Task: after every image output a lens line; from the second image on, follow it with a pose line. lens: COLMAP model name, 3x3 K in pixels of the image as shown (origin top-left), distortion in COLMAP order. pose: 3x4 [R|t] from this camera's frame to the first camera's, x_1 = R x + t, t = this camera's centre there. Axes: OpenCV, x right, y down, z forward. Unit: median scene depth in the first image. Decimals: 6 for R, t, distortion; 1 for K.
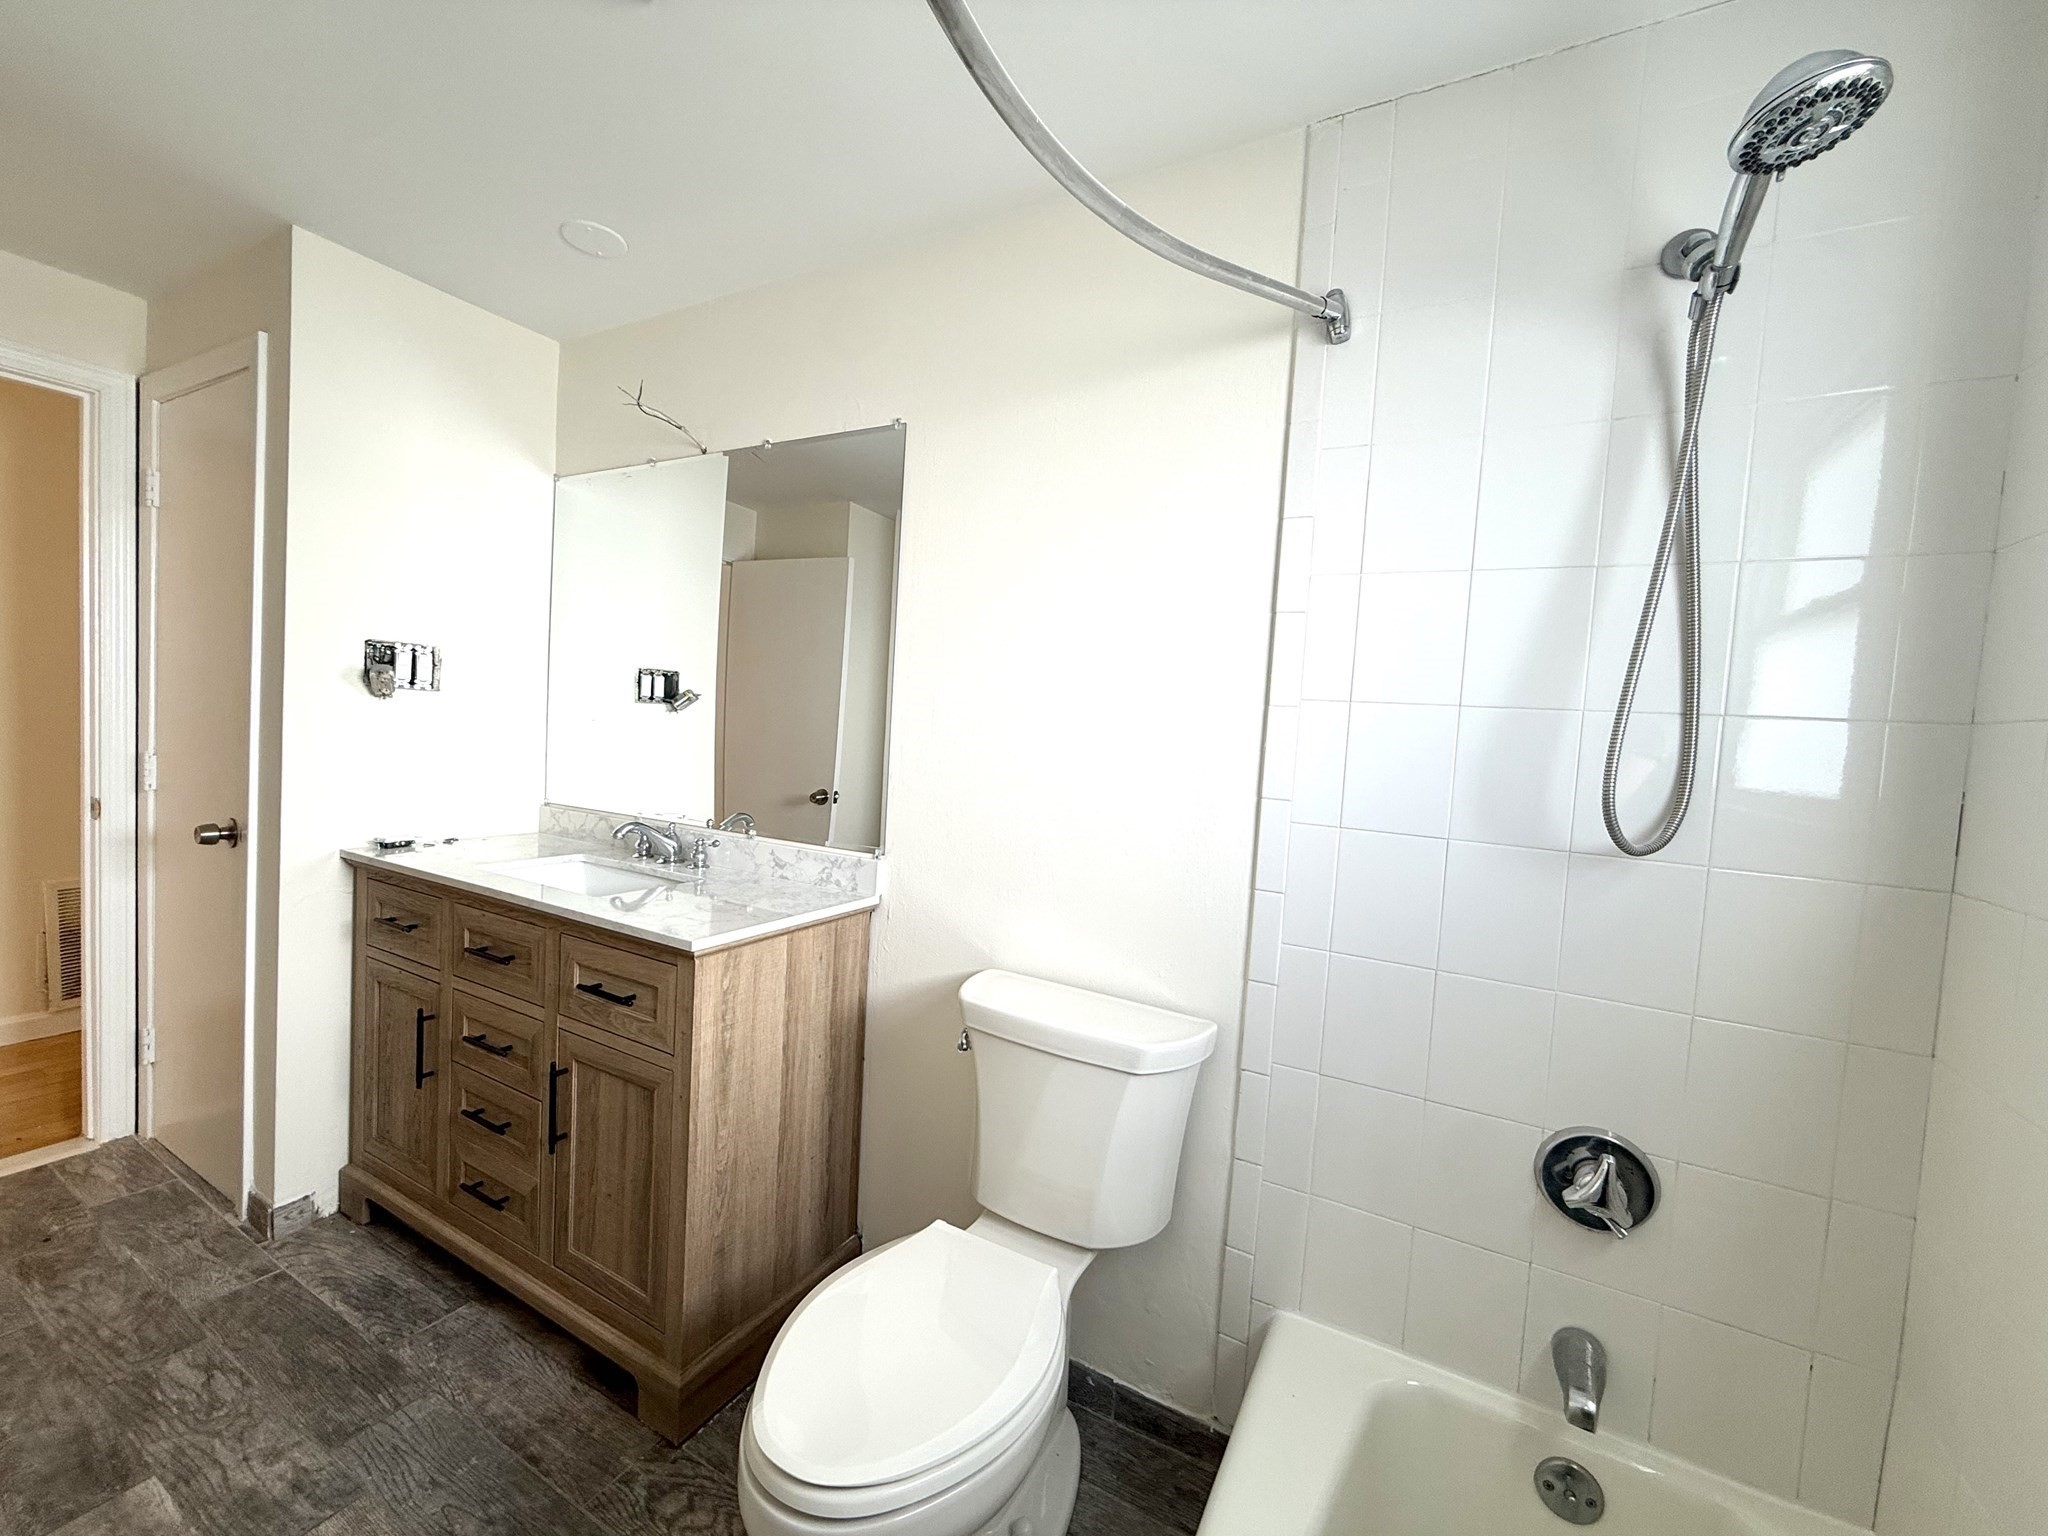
lens RADIAL K [[819.9, 0, 1024.0], [0, 819.9, 768.0], [0, 0, 1]] dist [0.000714, 0.000252]
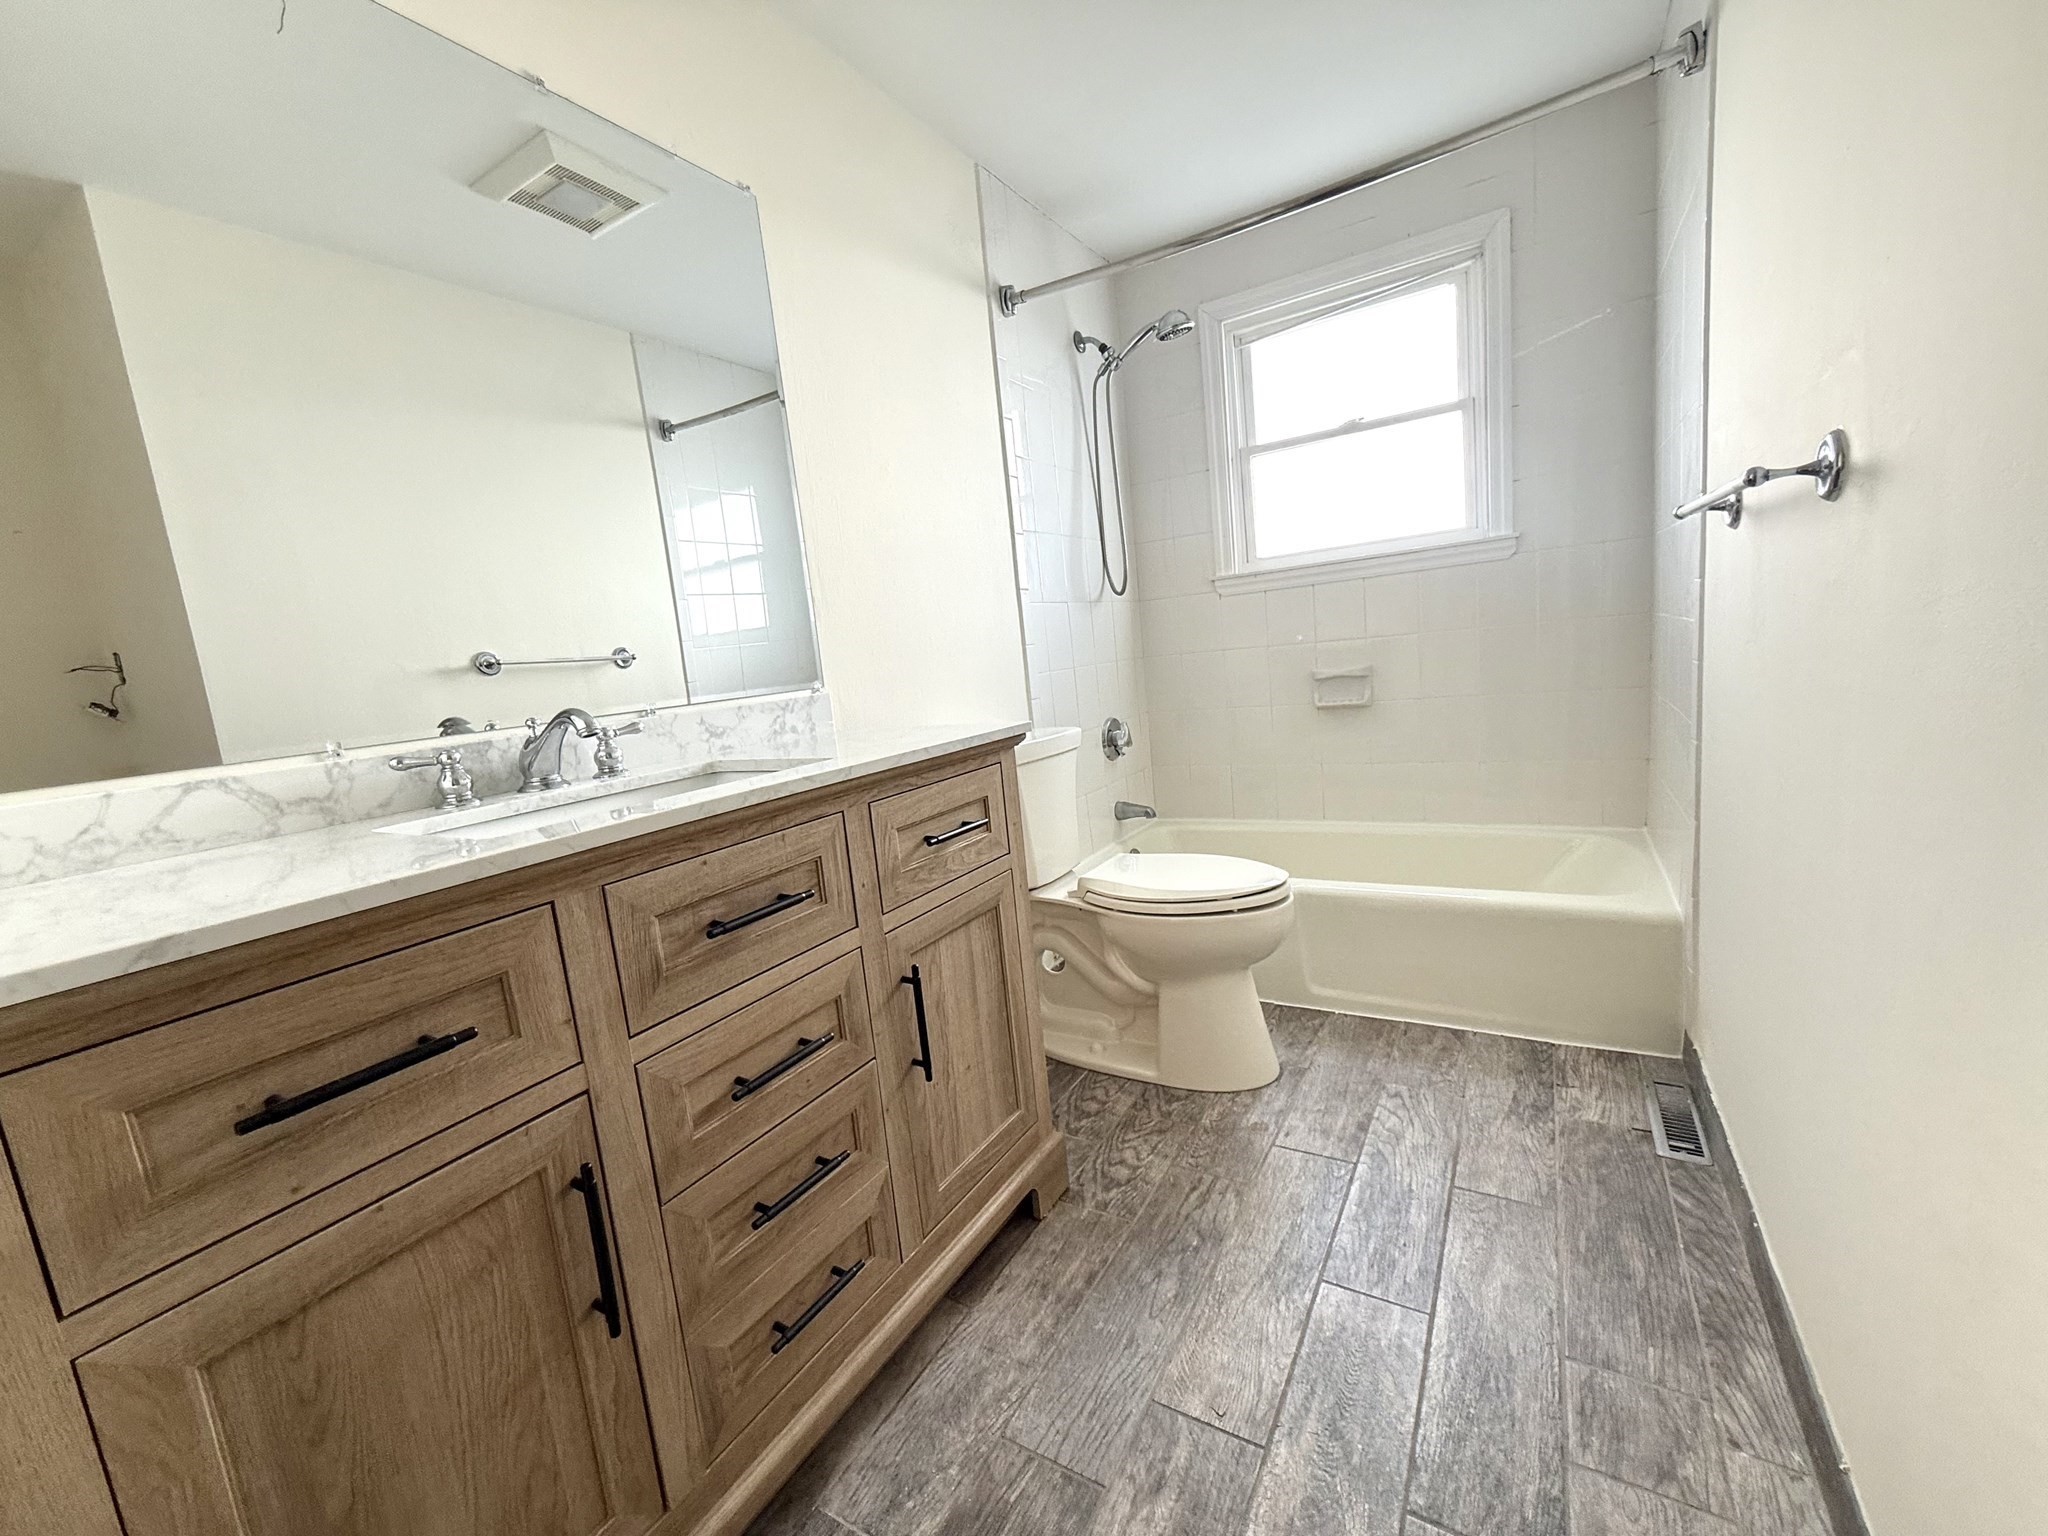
lens RADIAL K [[819.9, 0, 1024.0], [0, 819.9, 768.0], [0, 0, 1]] dist [0.000714, 0.000252]
pose [[0.037641, -0.203013, 0.978452, -1.283267], [0.150843, 0.969081, 0.195265, 0.055175], [-0.987841, 0.140242, 0.067100, 0.838665]]
